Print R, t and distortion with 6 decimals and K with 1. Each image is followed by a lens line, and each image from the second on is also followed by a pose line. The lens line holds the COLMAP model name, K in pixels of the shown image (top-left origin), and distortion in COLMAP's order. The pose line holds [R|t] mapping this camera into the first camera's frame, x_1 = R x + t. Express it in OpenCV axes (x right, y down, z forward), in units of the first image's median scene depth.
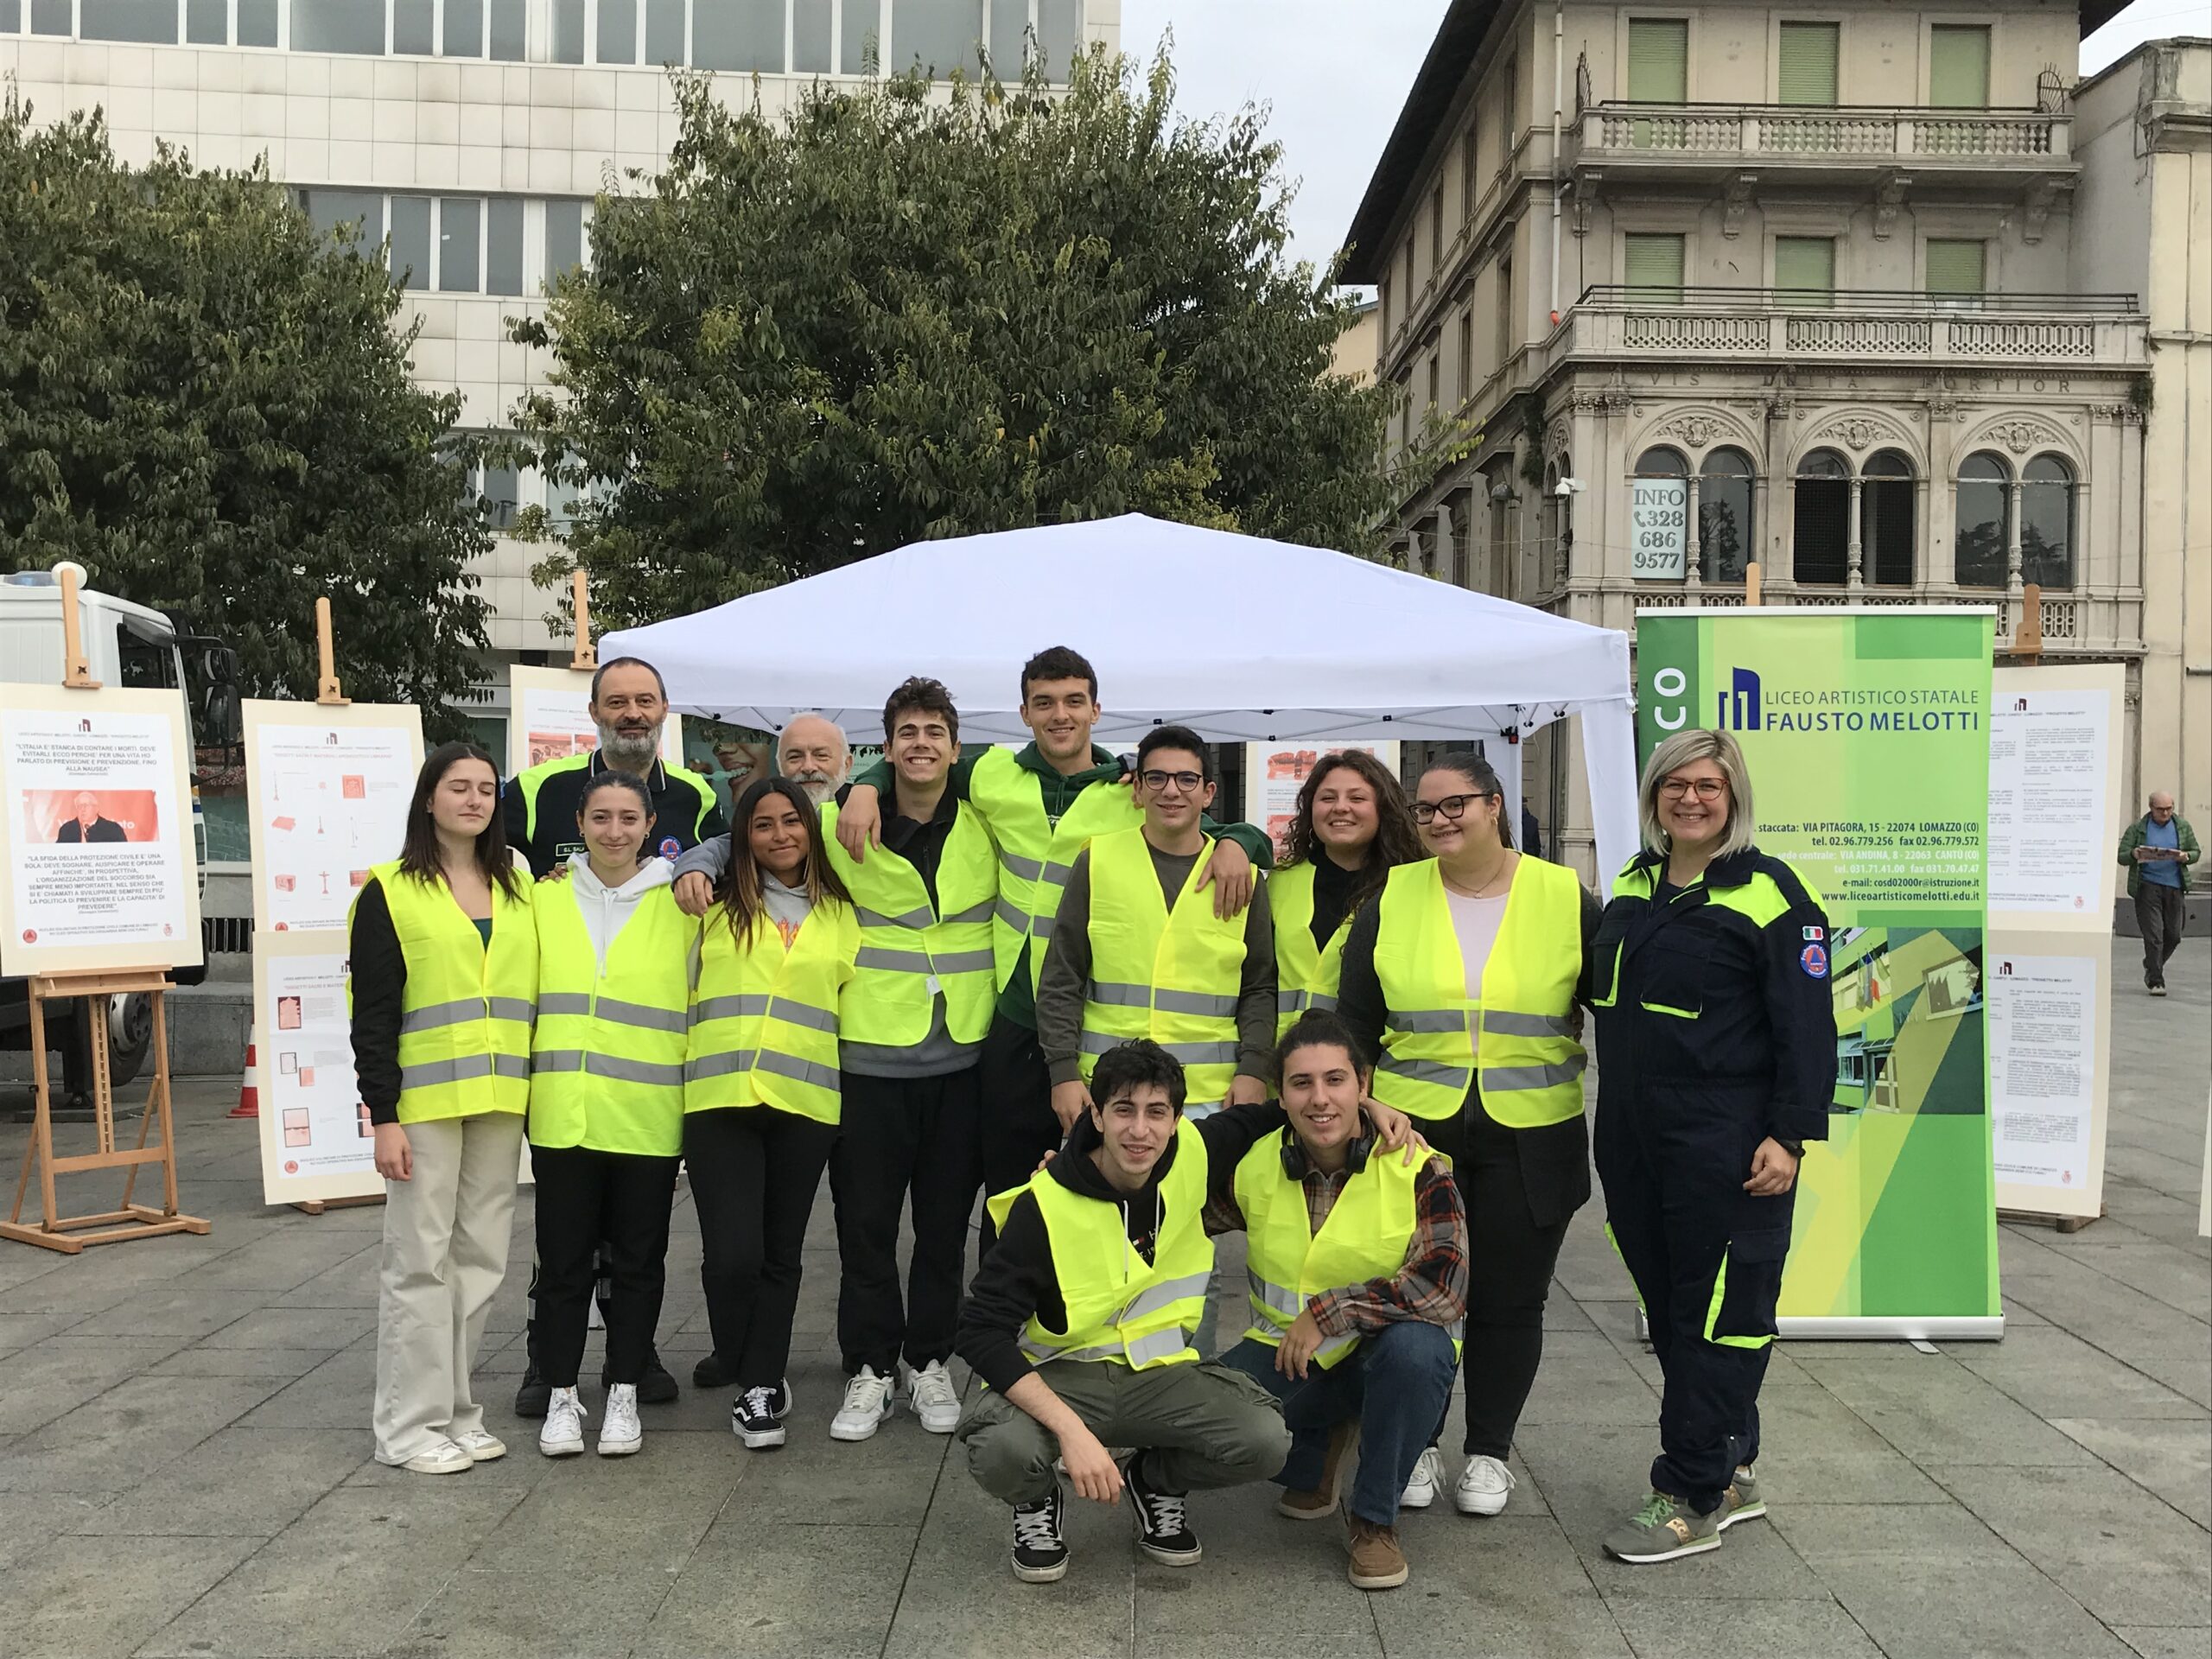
lens RADIAL K [[2234.2, 0, 1089.1], [0, 2234.2, 855.8], [0, 0, 1]] dist [0.021541, 0.000000]
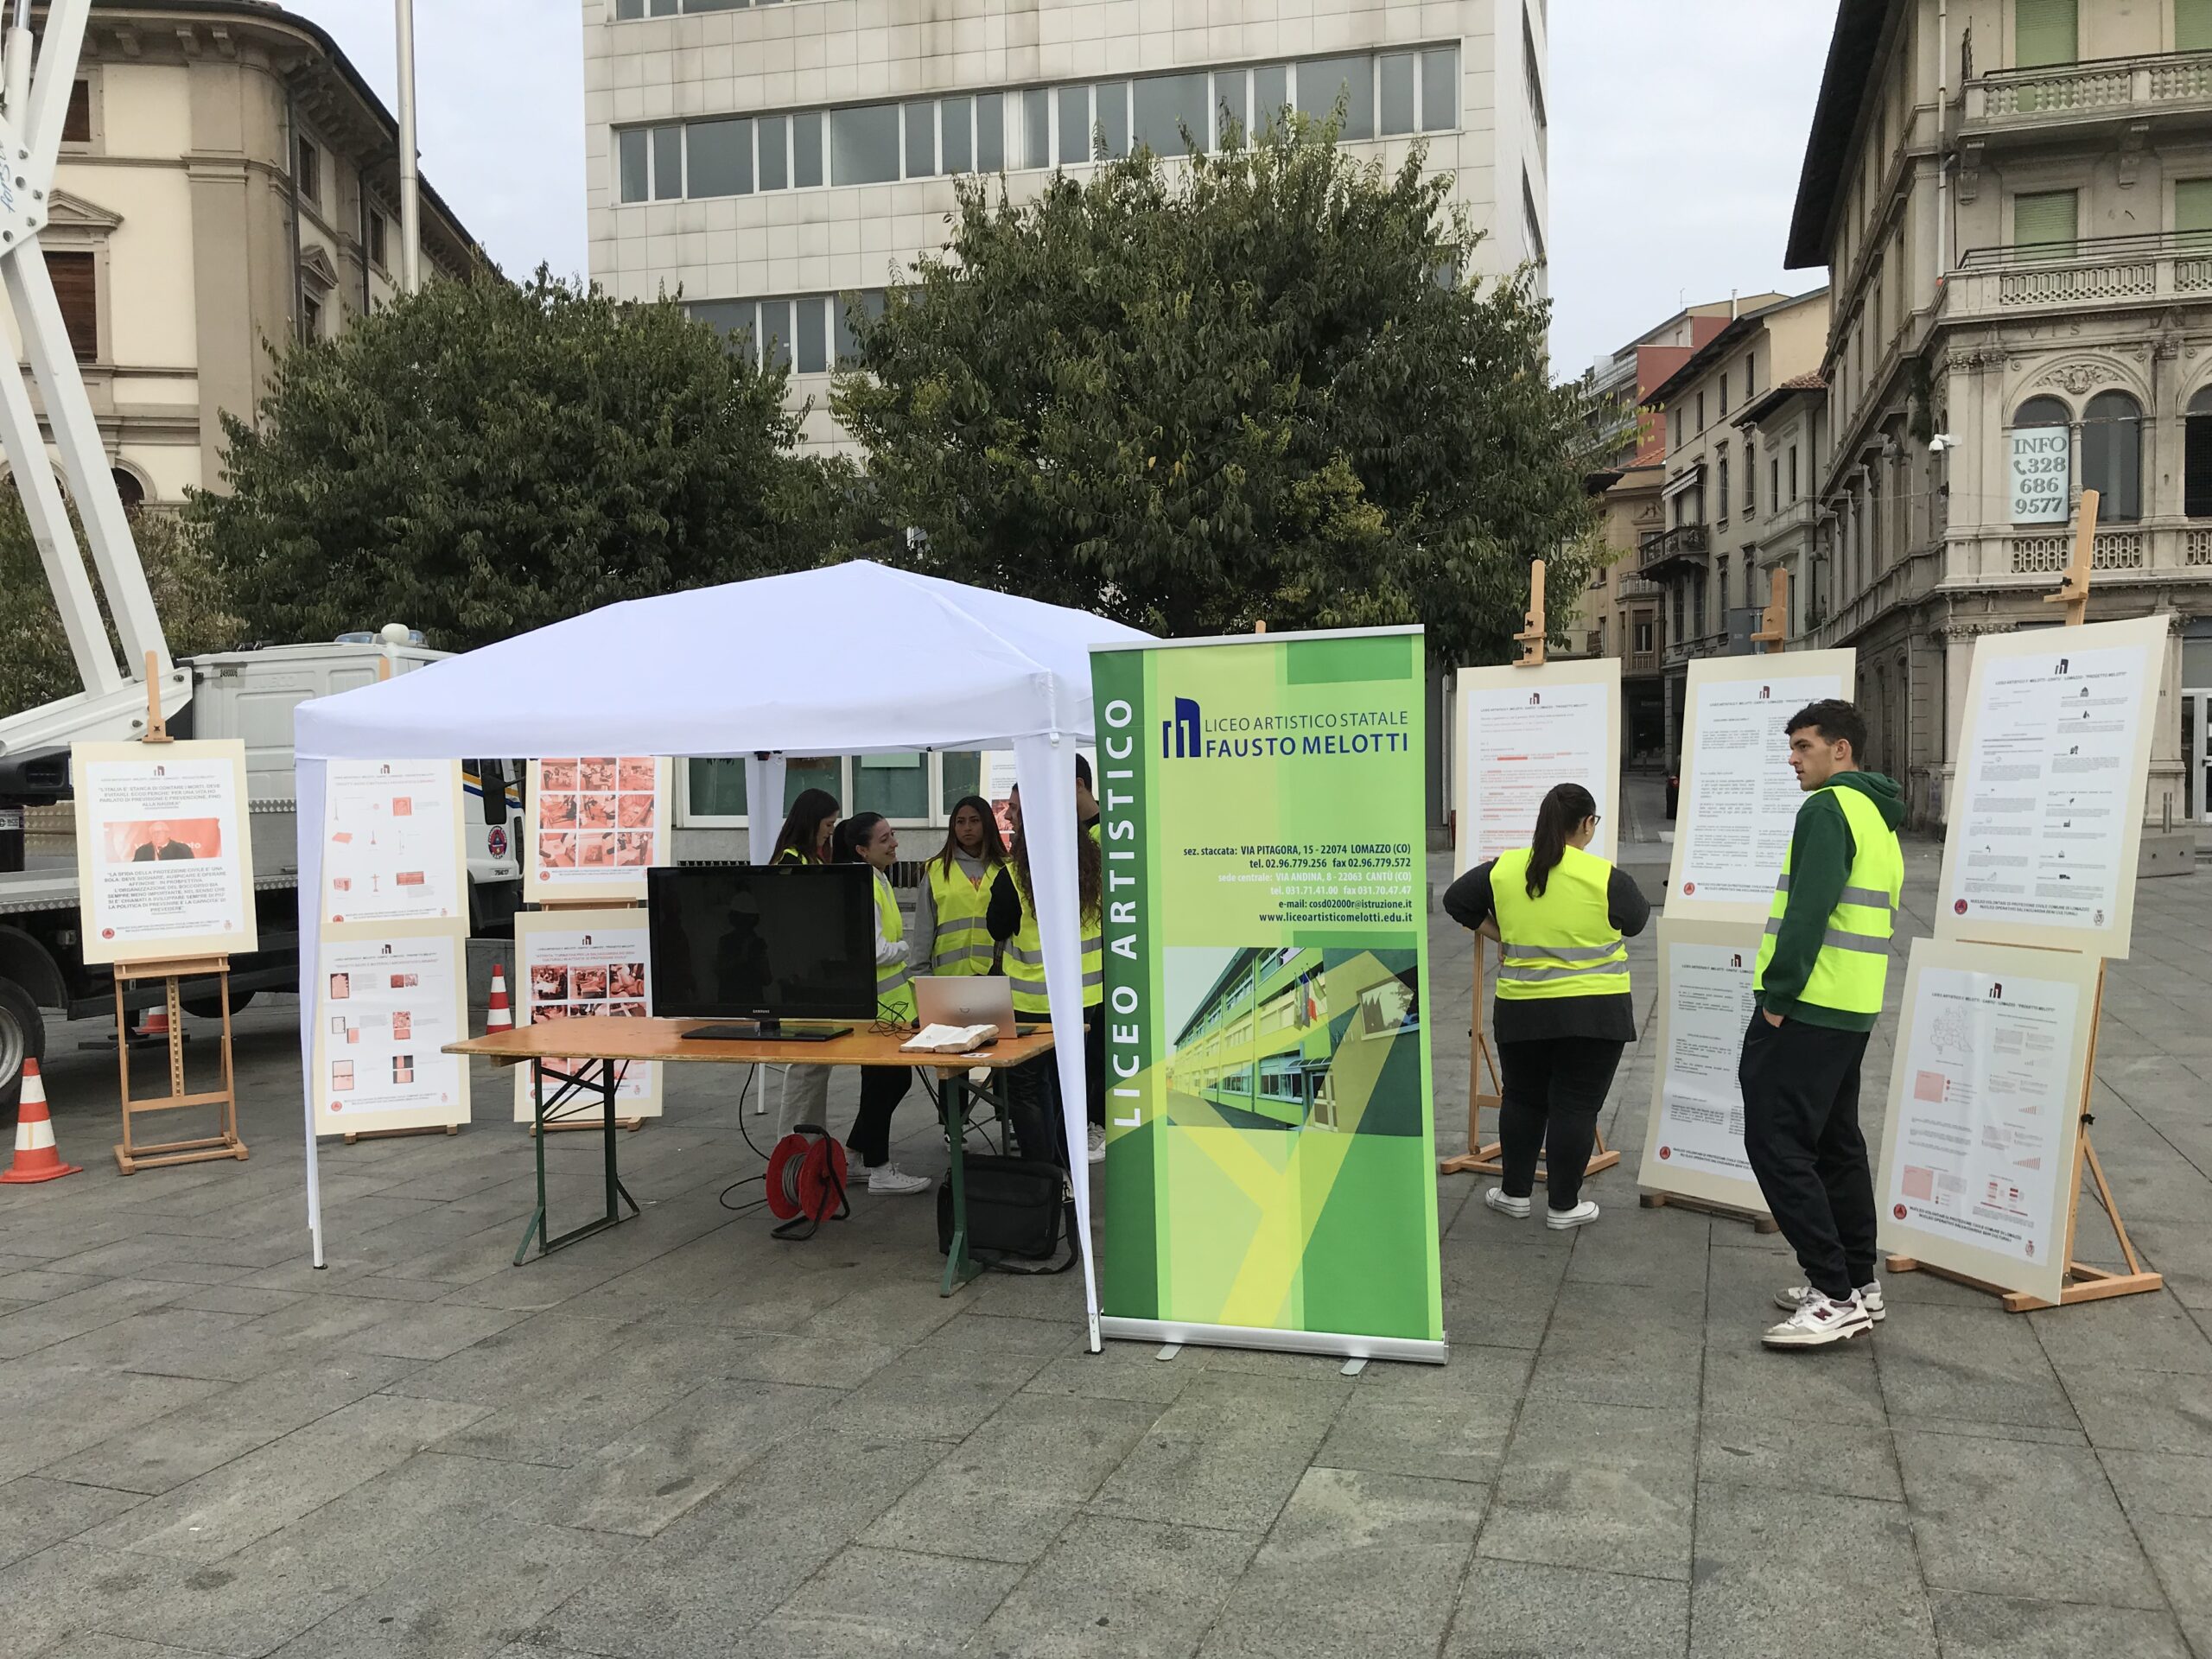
lens RADIAL K [[1828.7, 0, 1094.2], [0, 1828.7, 832.3], [0, 0, 1]] dist [0.035467, -0.035017]
pose [[0.950456, -0.016249, -0.310434, 0.202069], [0.024118, 0.999477, 0.021528, -0.015980], [0.309922, -0.027949, 0.950351, 0.071458]]
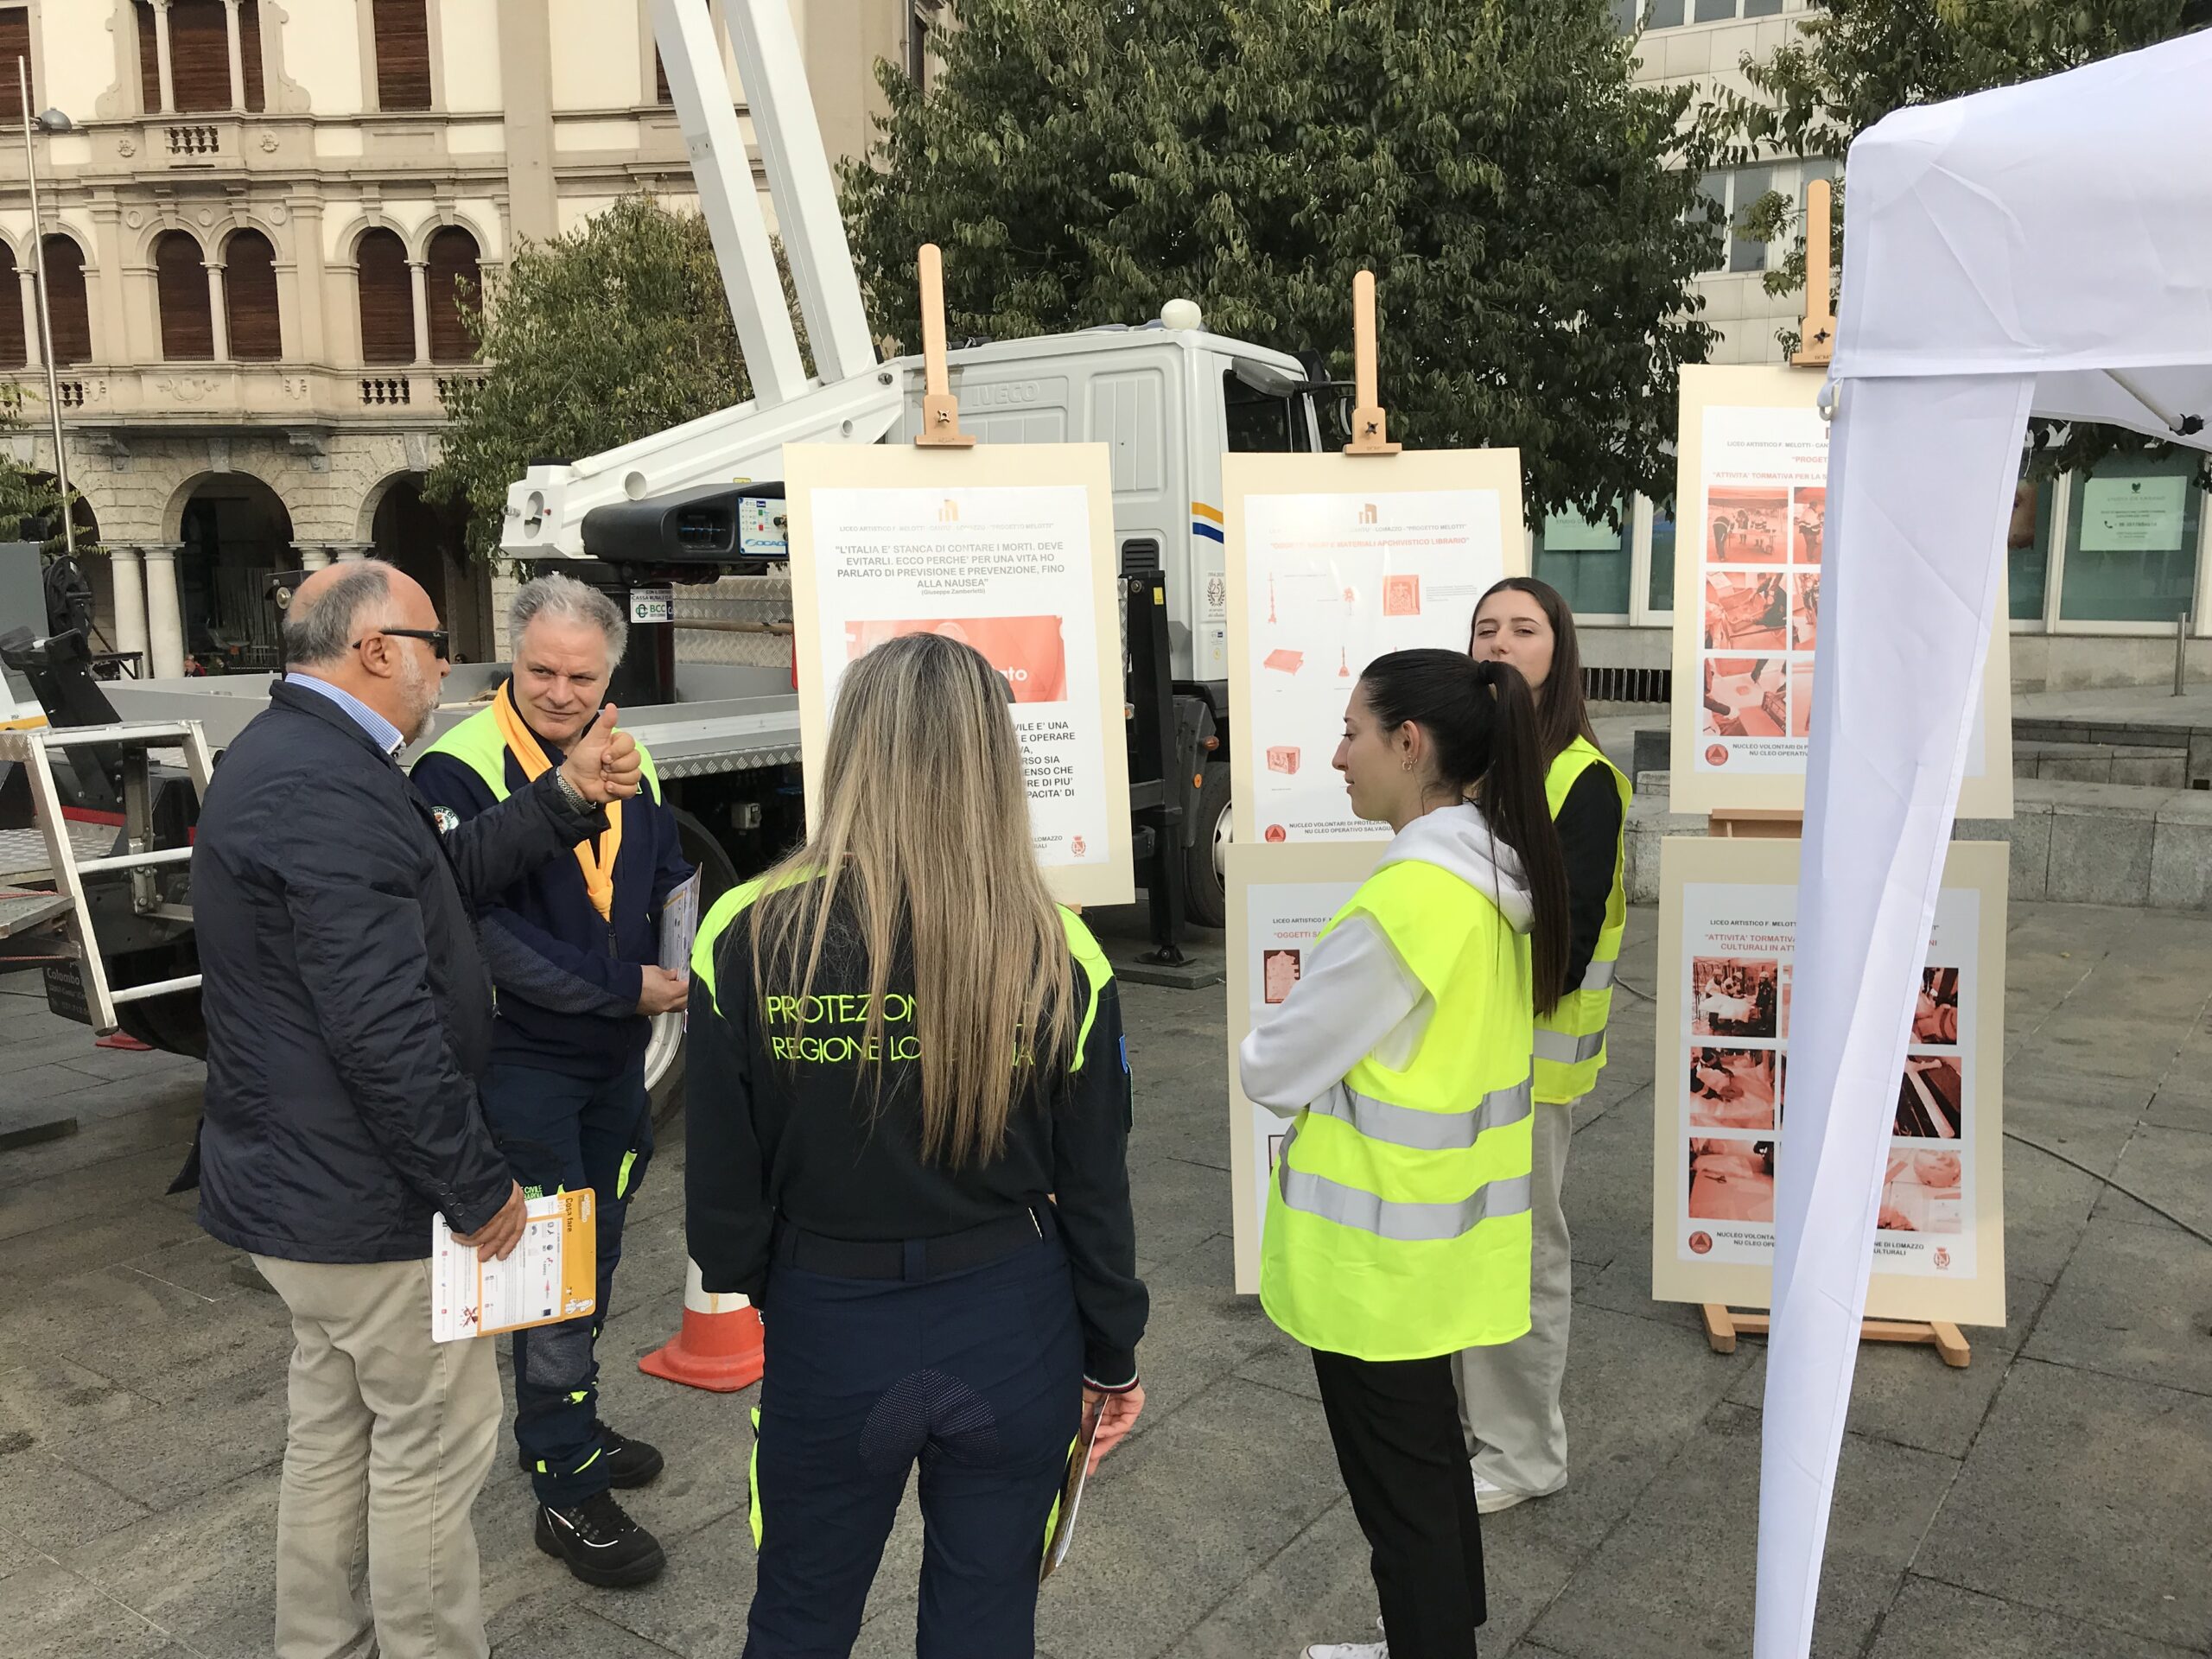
lens RADIAL K [[1828.7, 0, 1100.1], [0, 1828.7, 818.9], [0, 0, 1]] dist [0.035467, -0.035017]
pose [[0.827398, 0.060563, -0.558341, -0.065596], [0.010780, 0.992273, 0.123606, -0.017945], [0.561513, -0.108290, 0.820351, 0.301813]]
